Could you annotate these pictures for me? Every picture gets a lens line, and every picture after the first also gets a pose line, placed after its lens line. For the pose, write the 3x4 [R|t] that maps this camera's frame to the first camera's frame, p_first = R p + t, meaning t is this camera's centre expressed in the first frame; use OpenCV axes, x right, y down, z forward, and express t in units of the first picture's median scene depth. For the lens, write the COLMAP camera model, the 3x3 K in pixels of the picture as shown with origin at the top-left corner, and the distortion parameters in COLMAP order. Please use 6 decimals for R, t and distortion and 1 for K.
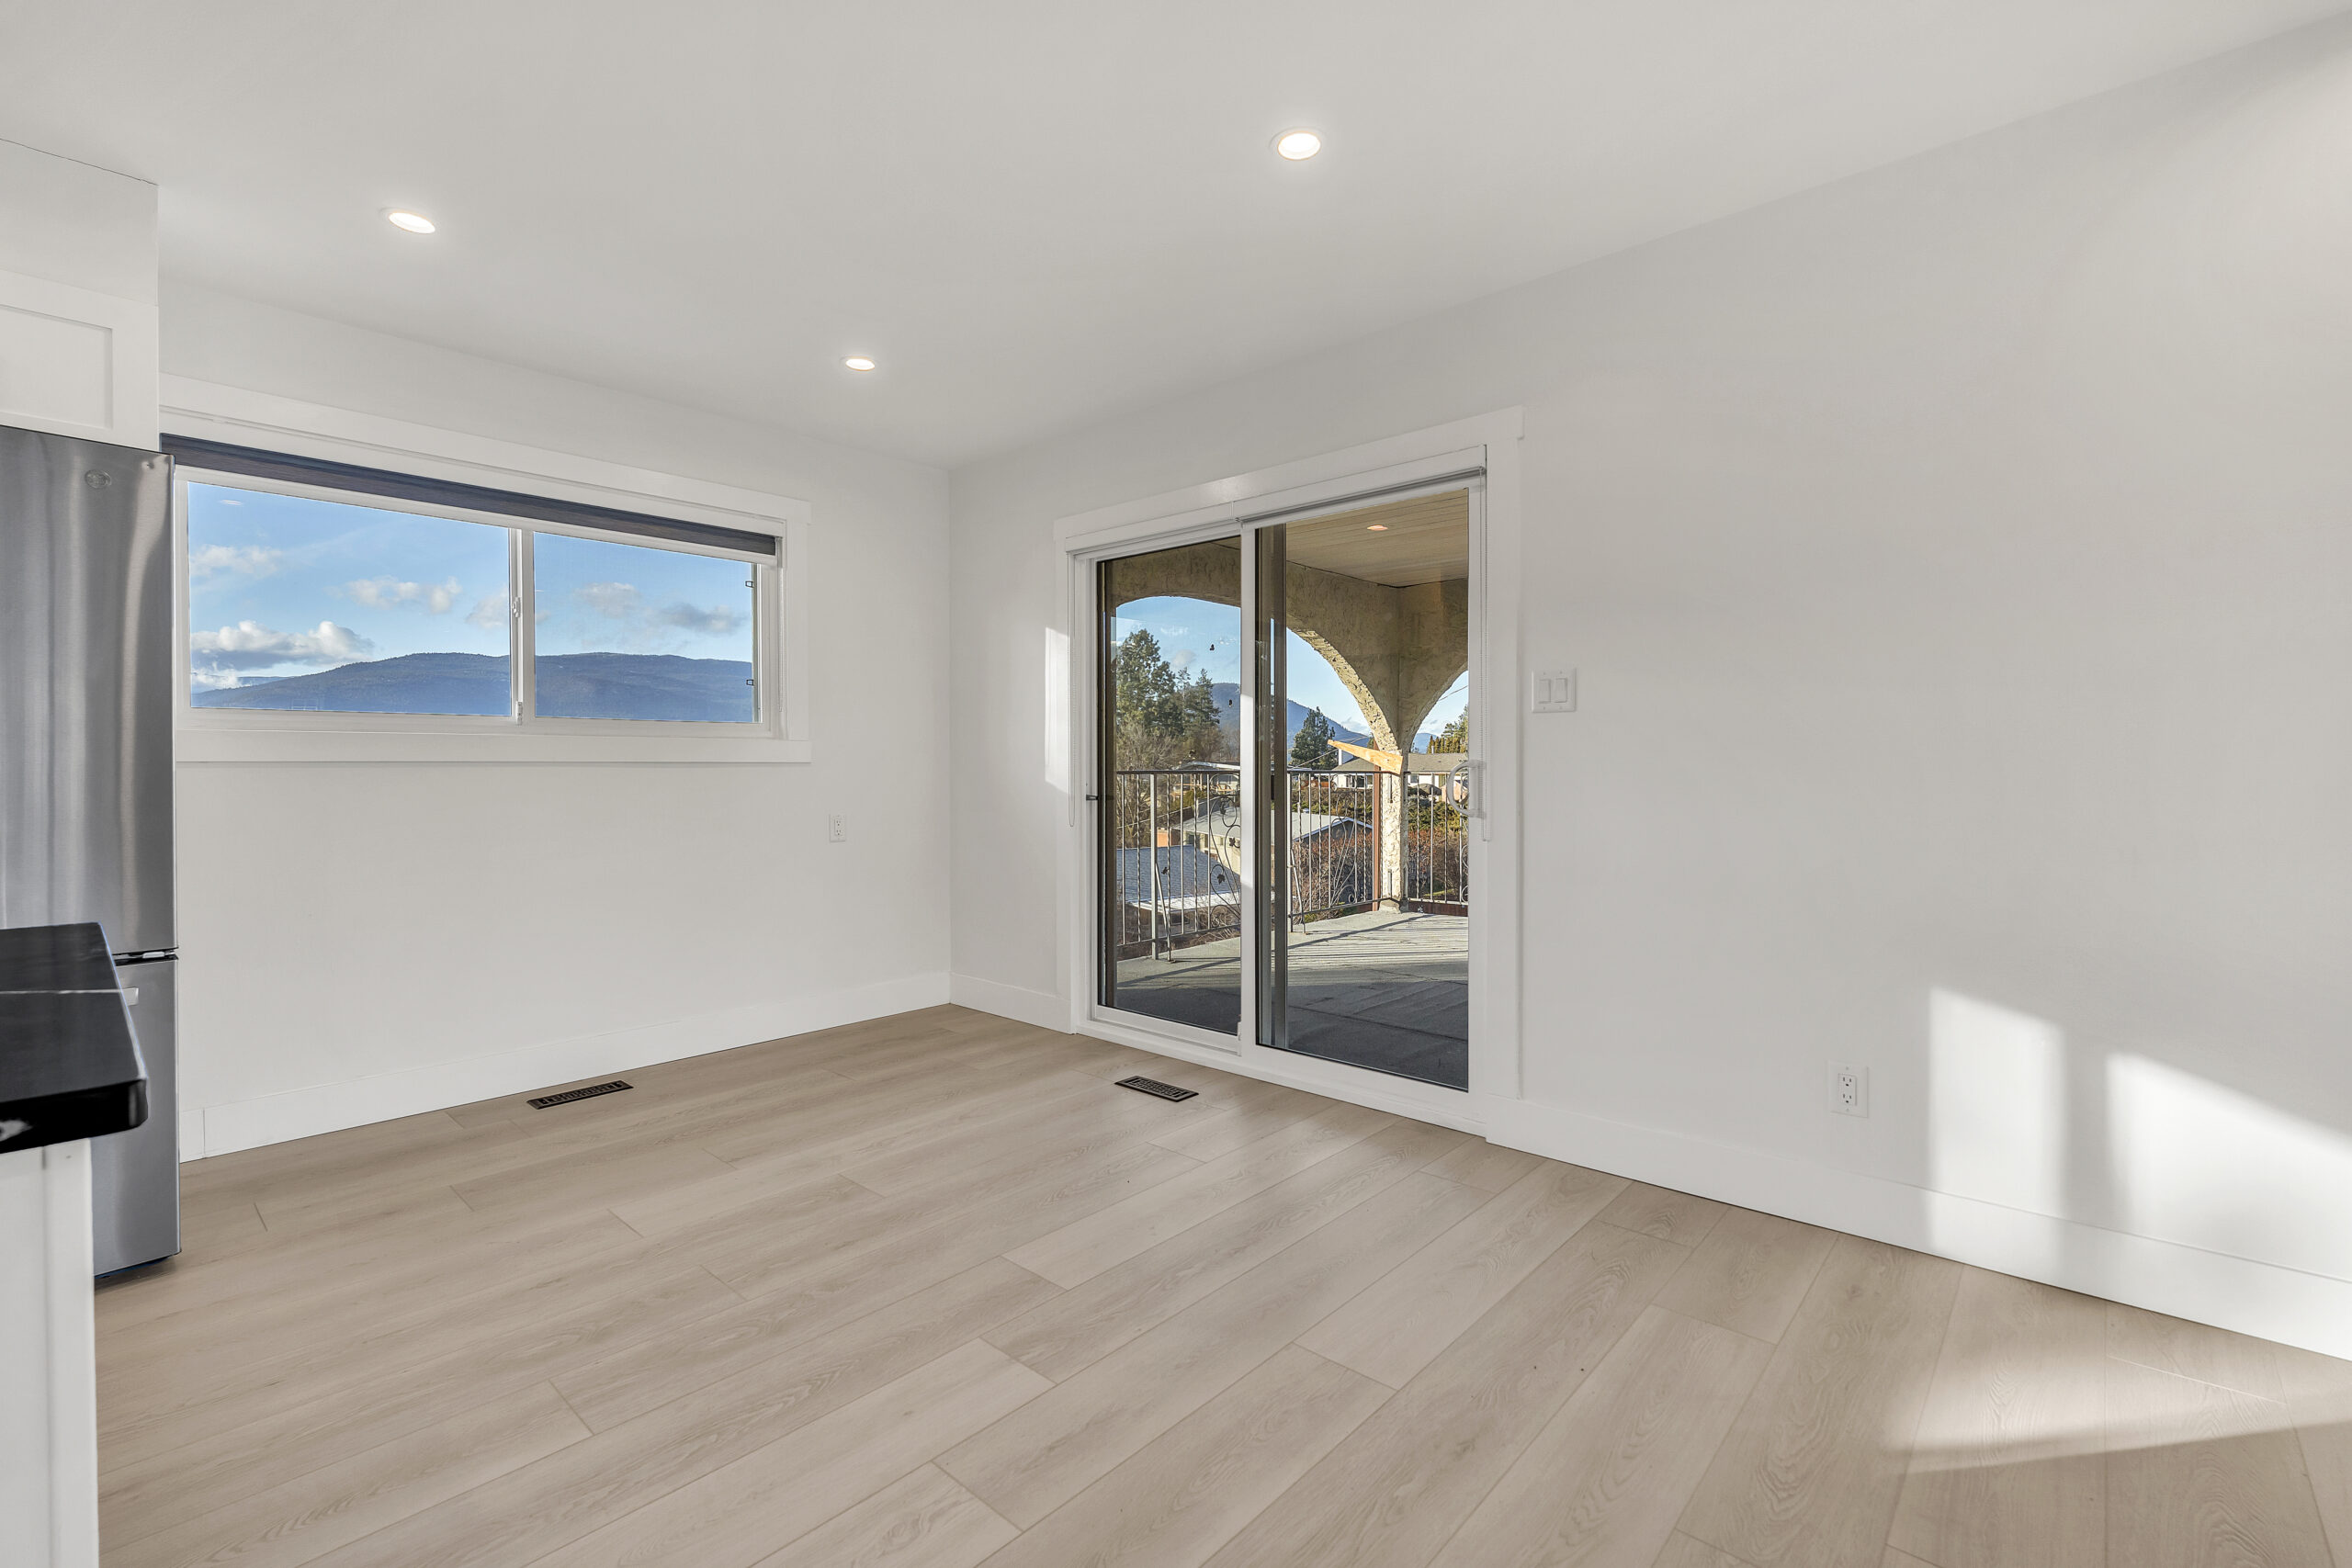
lens RADIAL K [[1027.8, 0, 1176.0], [0, 1027.8, 784.0], [0, 0, 1]] dist [0.001270, 0.000172]
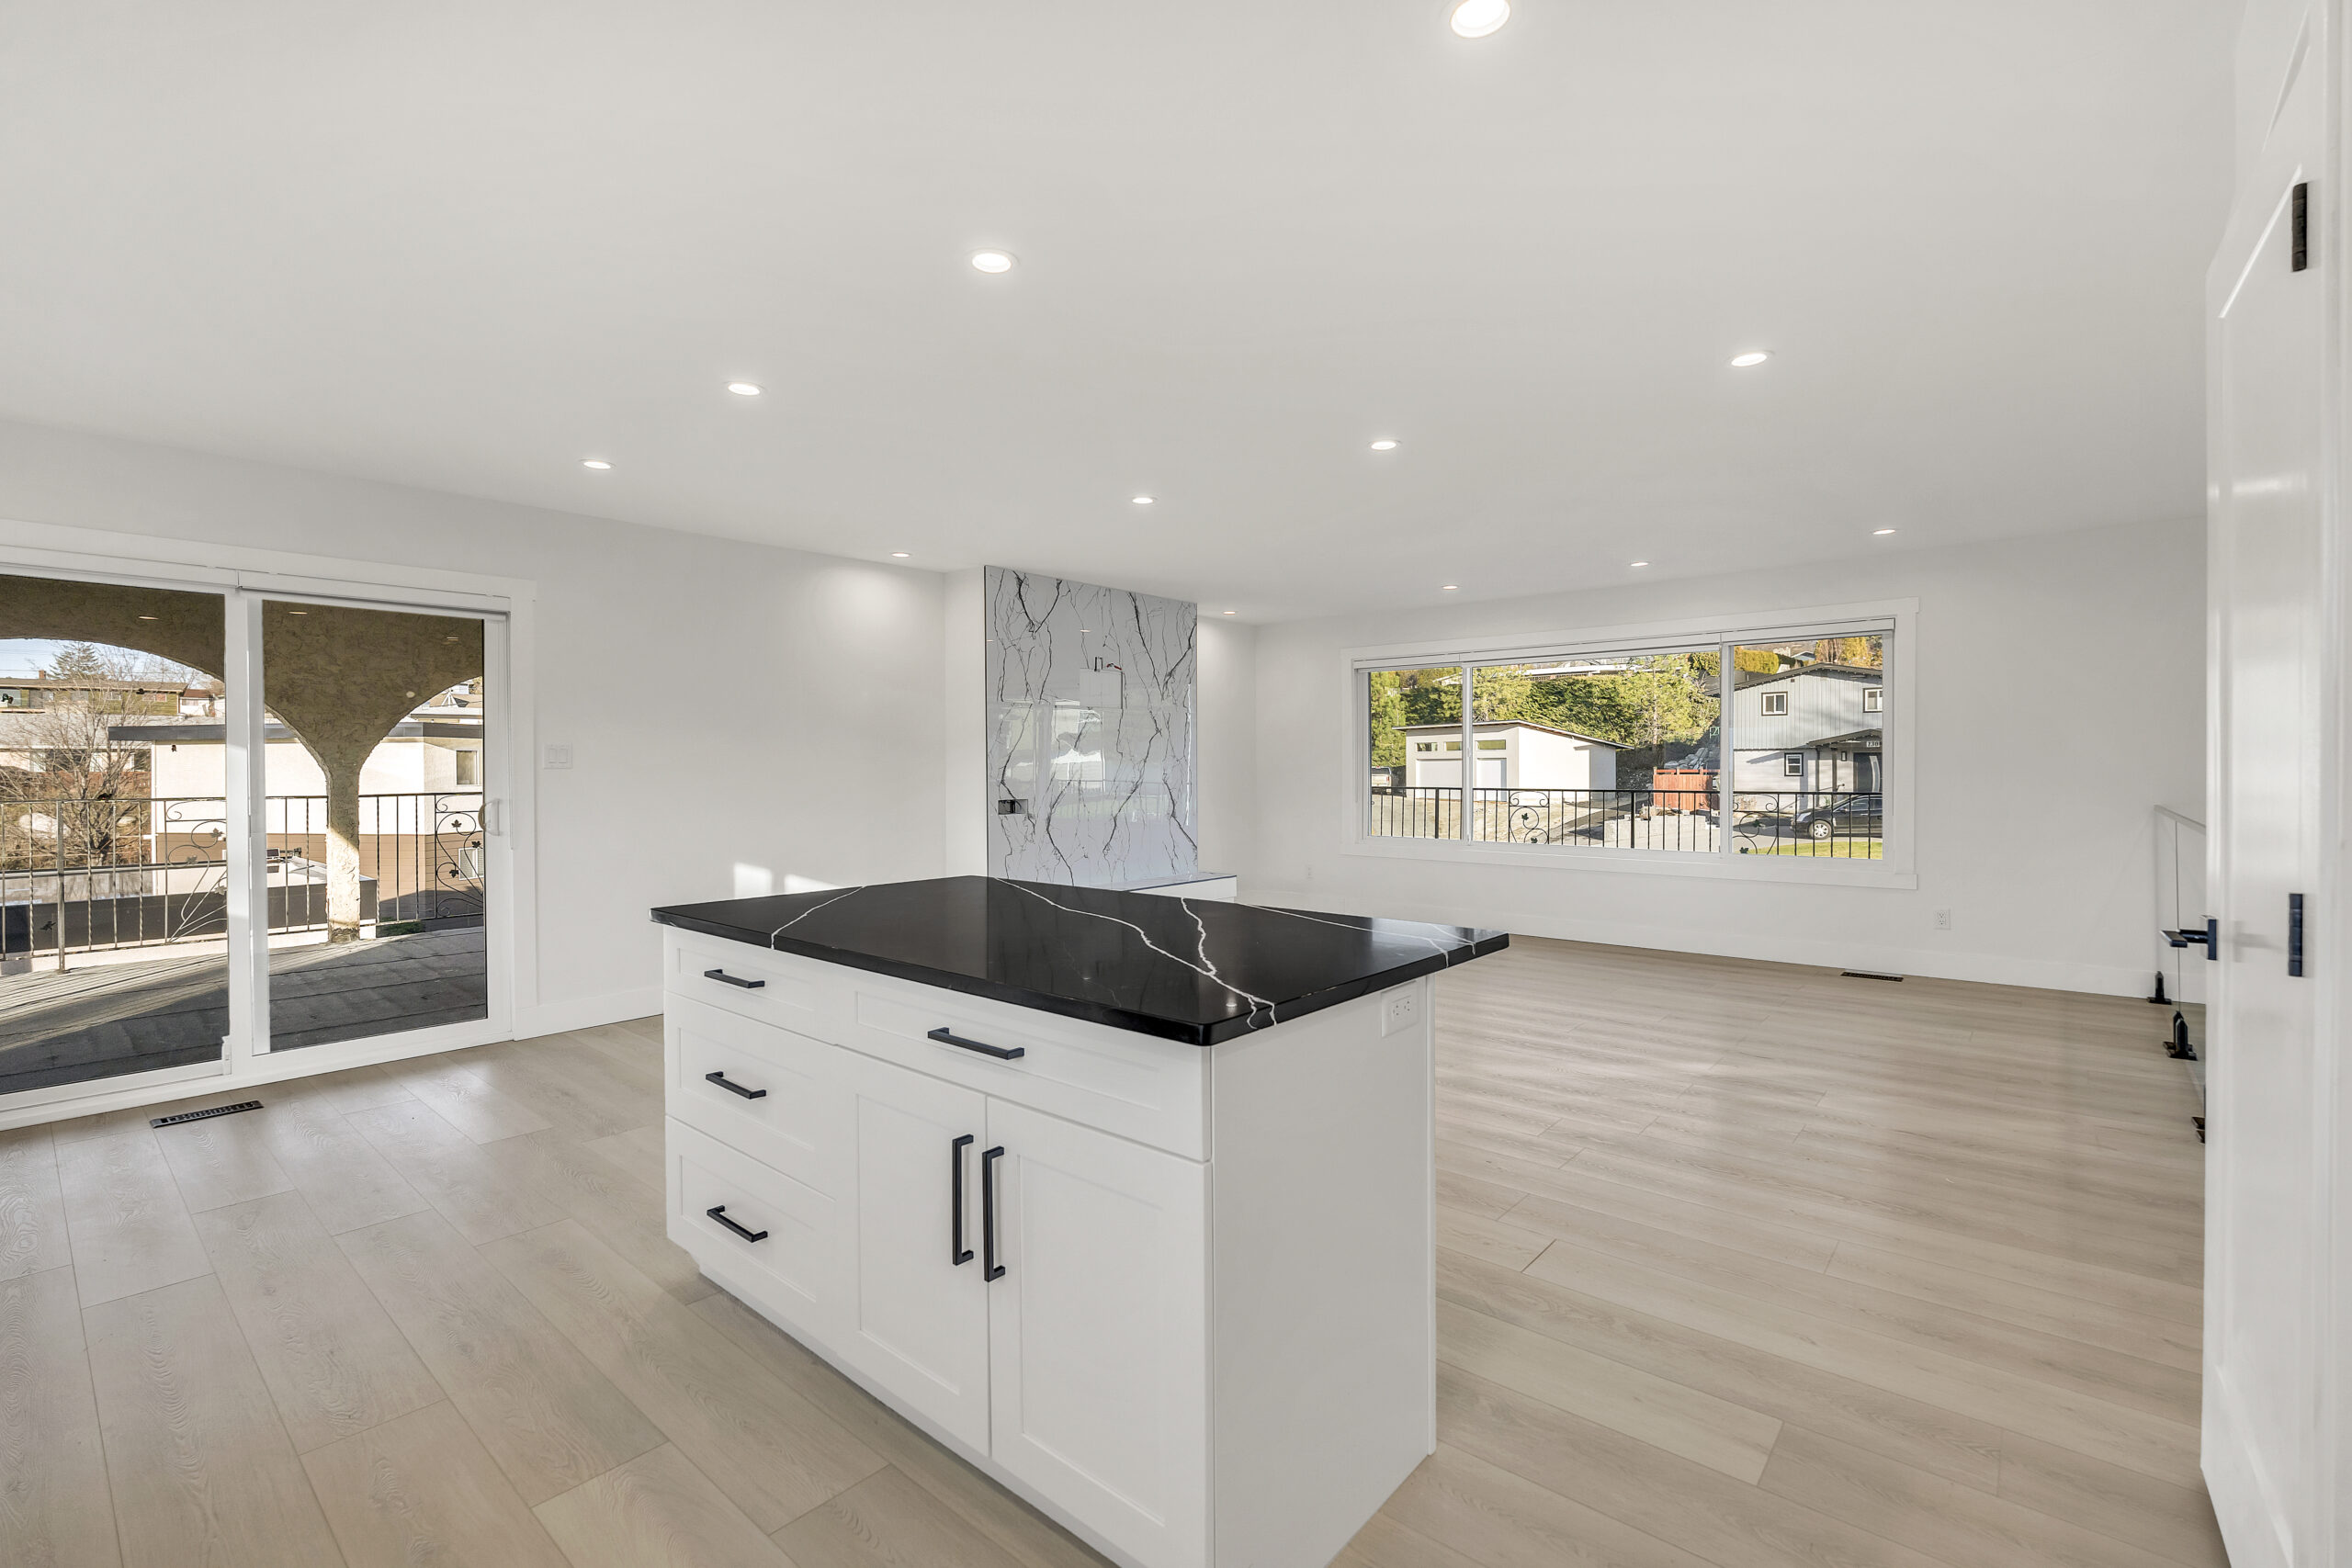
lens RADIAL K [[1027.8, 0, 1176.0], [0, 1027.8, 784.0], [0, 0, 1]] dist [0.001270, 0.000172]
pose [[-0.021357, -0.016547, 0.999635, -0.962903], [0.021556, 0.999623, 0.017008, -0.035726], [-0.999540, 0.021911, -0.020992, 0.012700]]
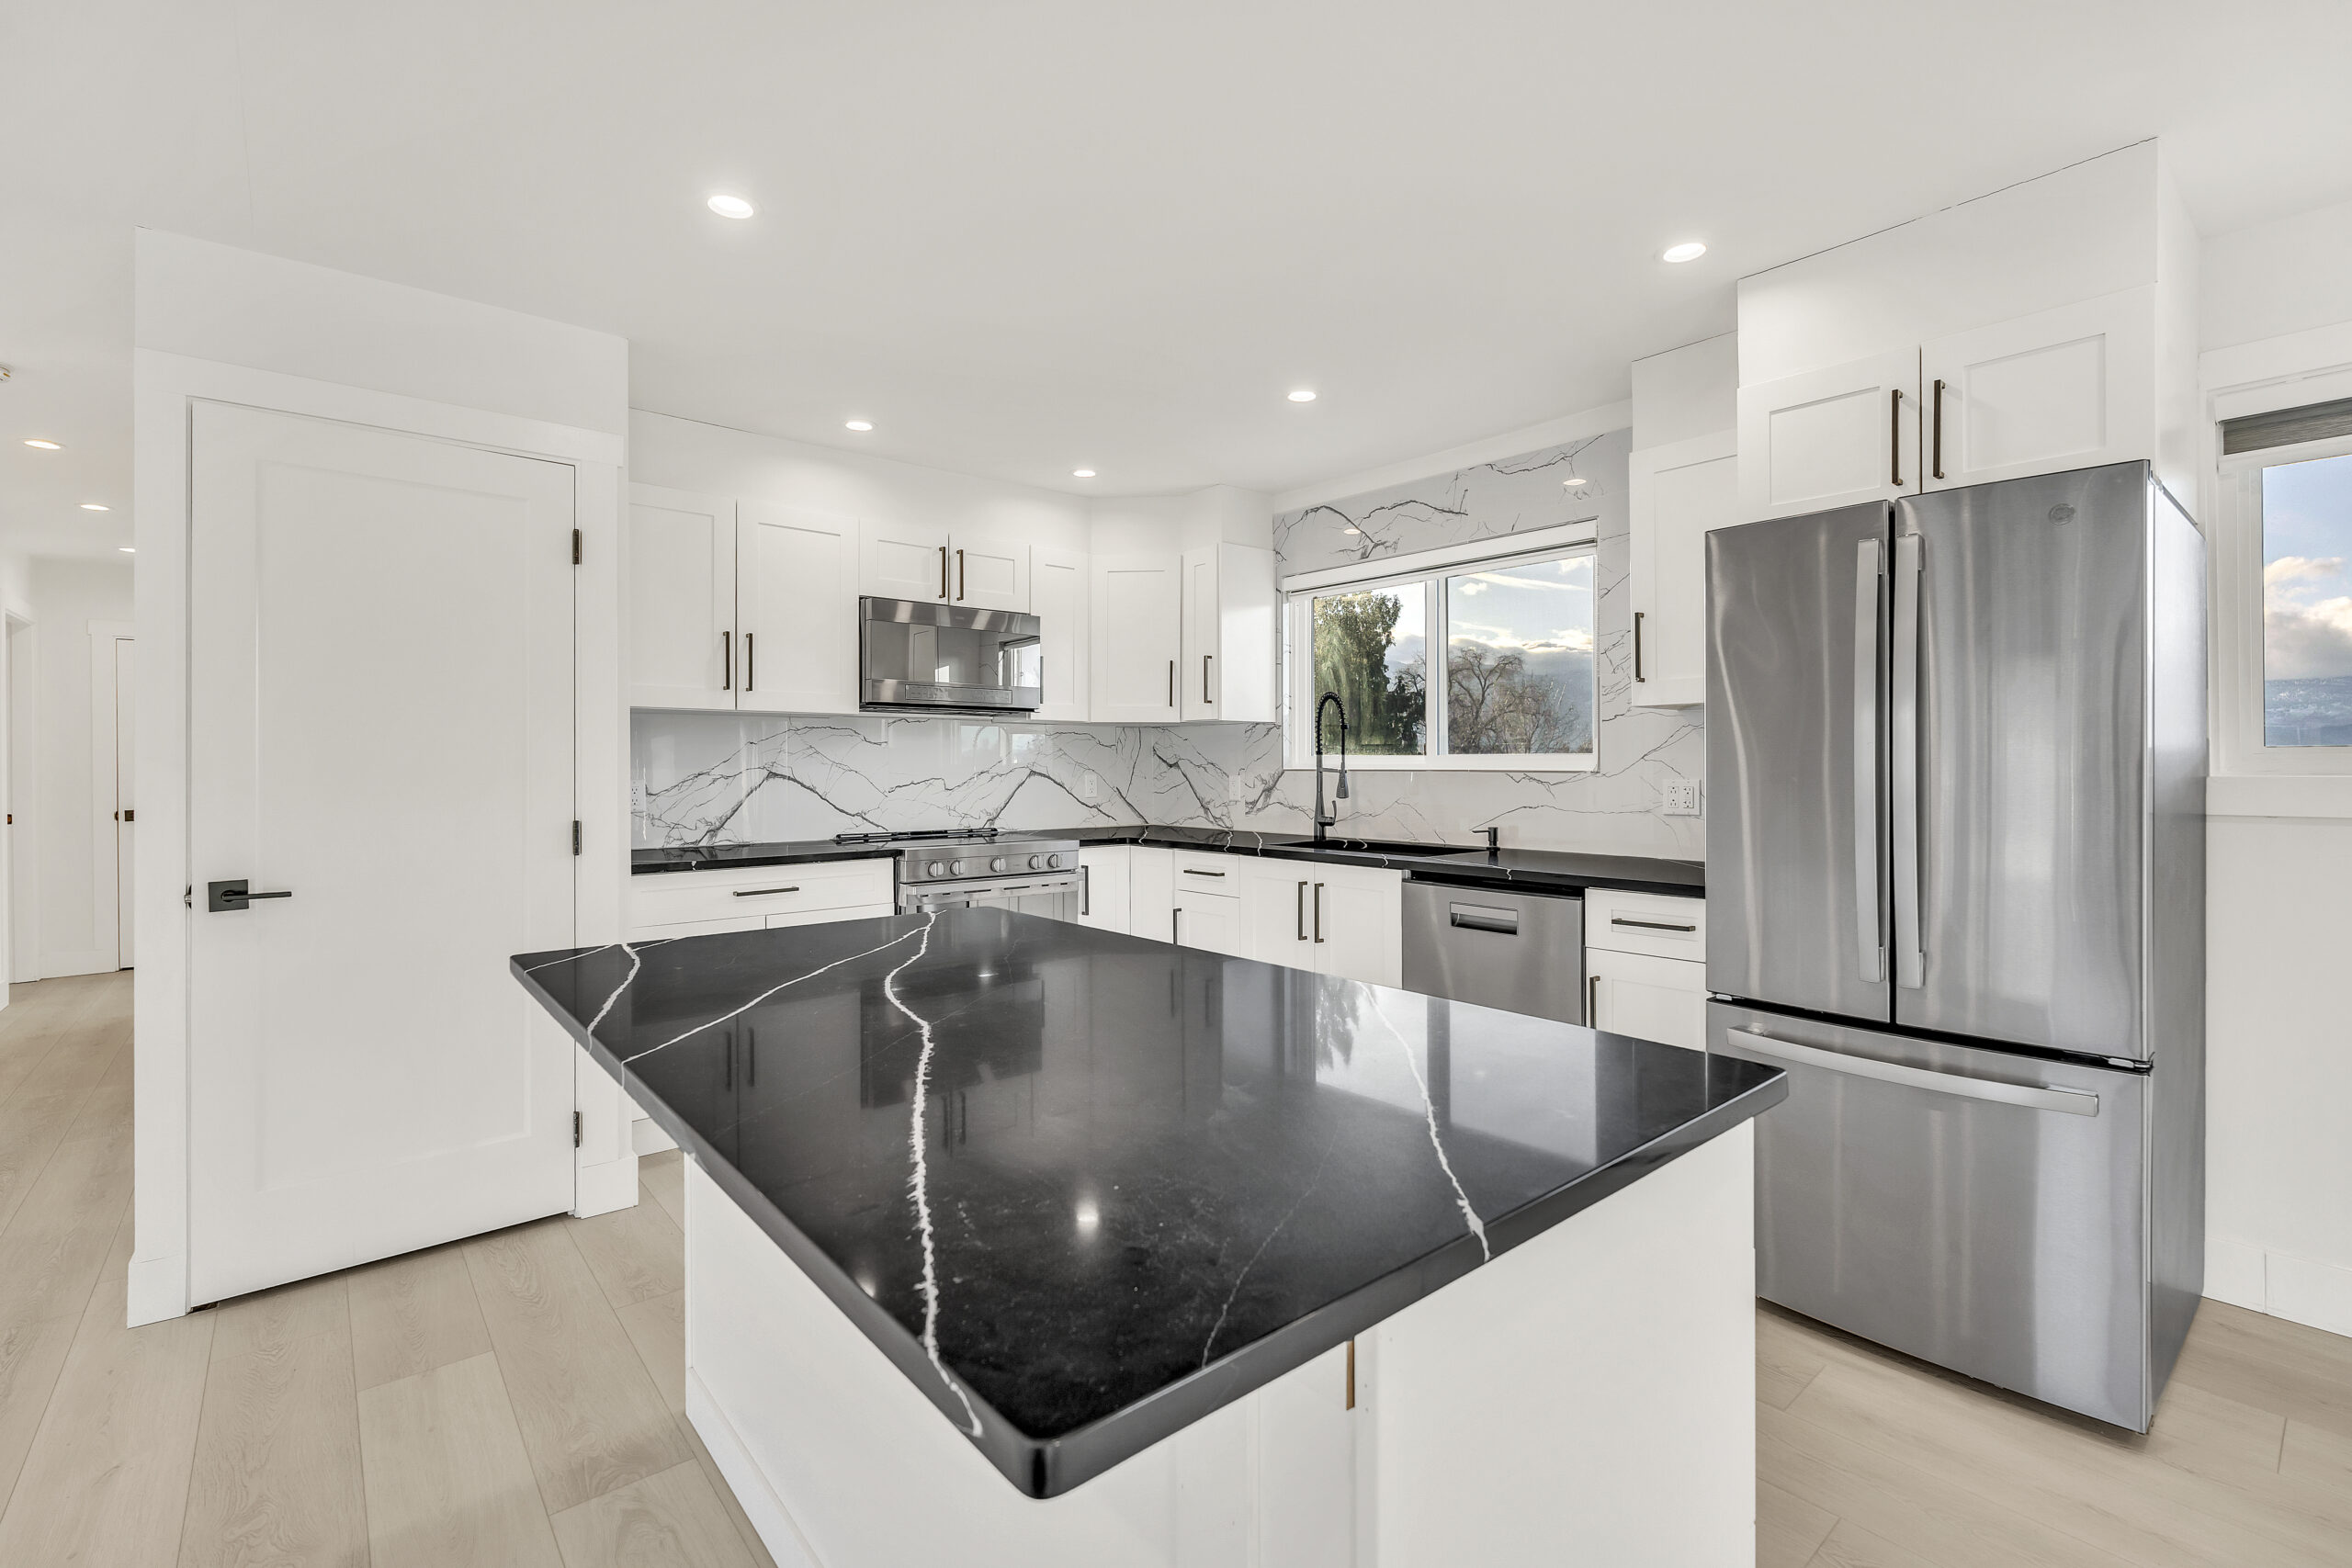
lens RADIAL K [[1030.1, 0, 1175.2], [0, 1030.1, 768.7], [0, 0, 1]] dist [-0.004641, -0.000488]
pose [[-0.135008, 0.006490, -0.990823, -0.035560], [-0.012328, 0.999890, 0.008229, -0.038378], [0.990768, 0.013326, -0.134913, 0.189014]]
